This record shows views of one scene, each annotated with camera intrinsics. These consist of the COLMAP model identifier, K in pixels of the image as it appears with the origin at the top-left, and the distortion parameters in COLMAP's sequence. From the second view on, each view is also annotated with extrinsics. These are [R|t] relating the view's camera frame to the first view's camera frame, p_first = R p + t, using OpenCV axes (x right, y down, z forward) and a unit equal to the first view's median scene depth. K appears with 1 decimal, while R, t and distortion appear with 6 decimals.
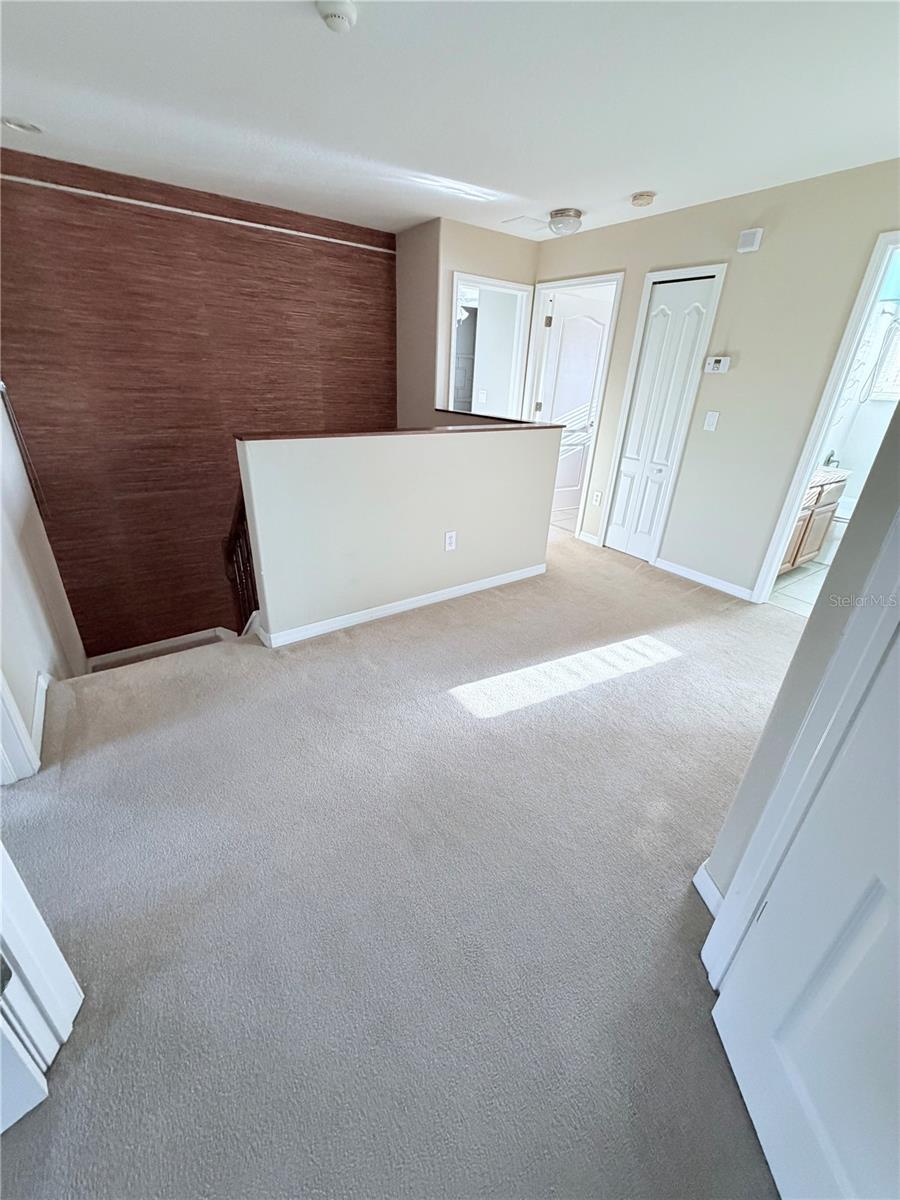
lens RADIAL K [[476.6, 0, 451.4], [0, 476.6, 595.7], [0, 0, 1]] dist [-0.000329, -0.000153]
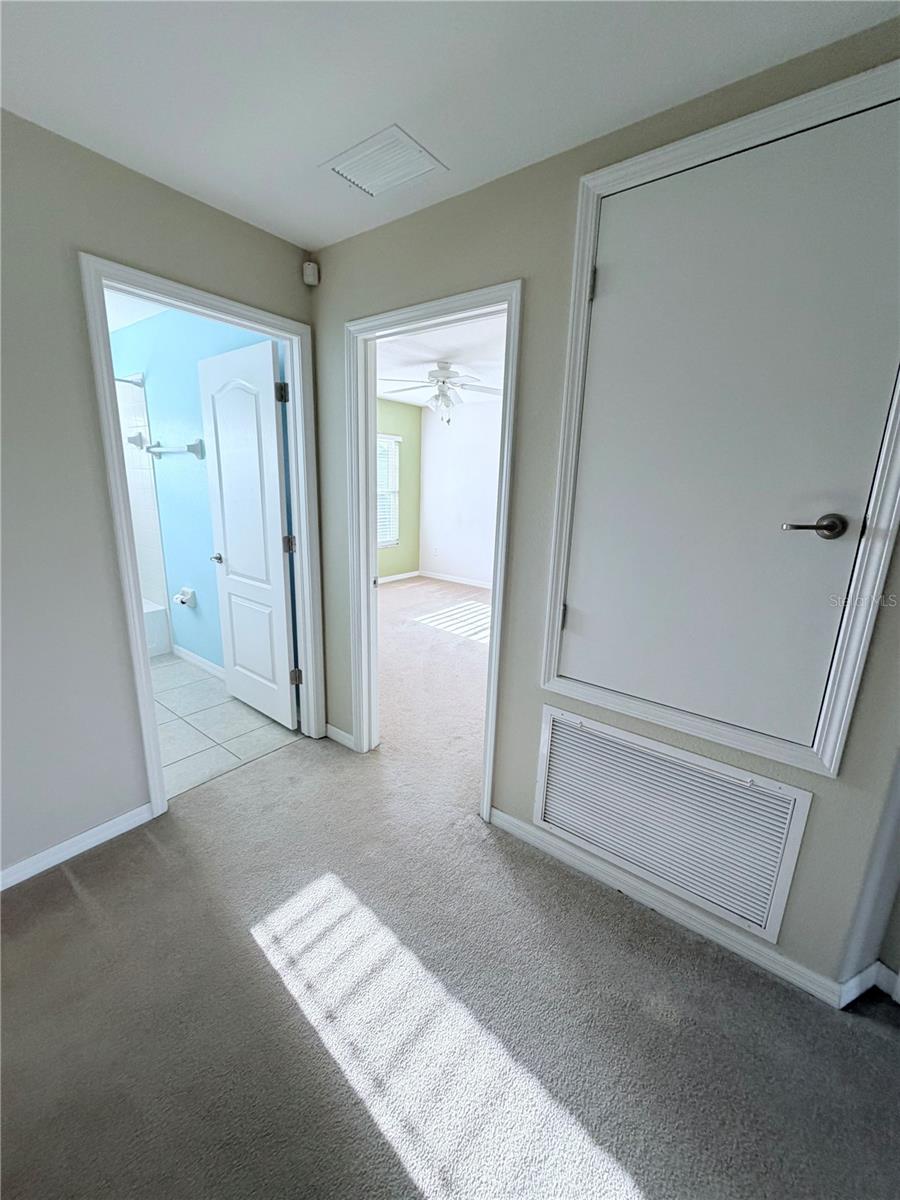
lens RADIAL K [[479.8, 0, 453.1], [0, 479.8, 597.6], [0, 0, 1]] dist [0.002688, 0.000284]
pose [[-0.291237, -0.279601, 0.914879, 0.033958], [0.367514, 0.850249, 0.376842, -0.283064], [-0.883241, 0.445981, -0.144867, 0.564592]]
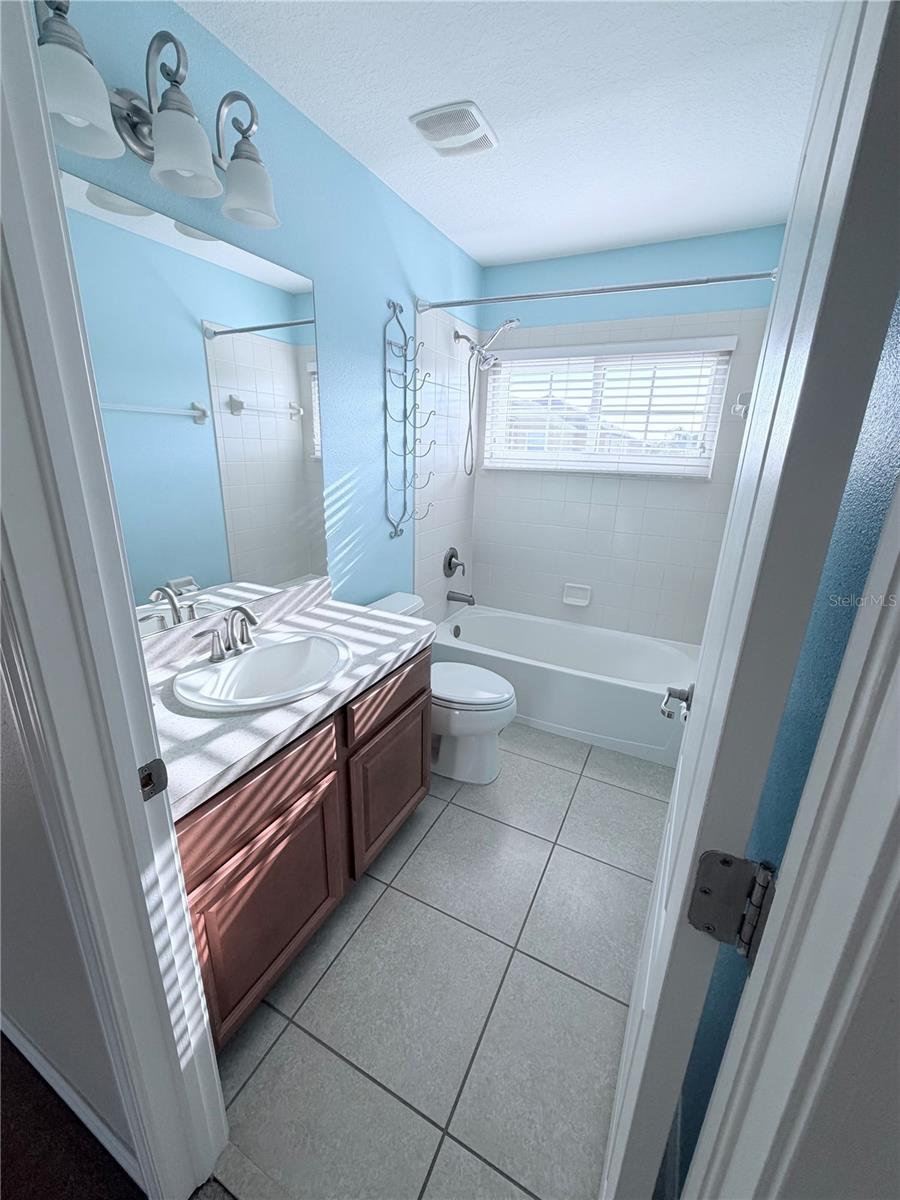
lens RADIAL K [[476.6, 0, 451.4], [0, 476.6, 595.7], [0, 0, 1]] dist [-0.000329, -0.000153]
pose [[0.886624, -0.156093, 0.435353, 0.647606], [0.207283, 0.975602, -0.072349, -0.248910], [-0.413438, 0.154388, 0.897348, 0.558885]]
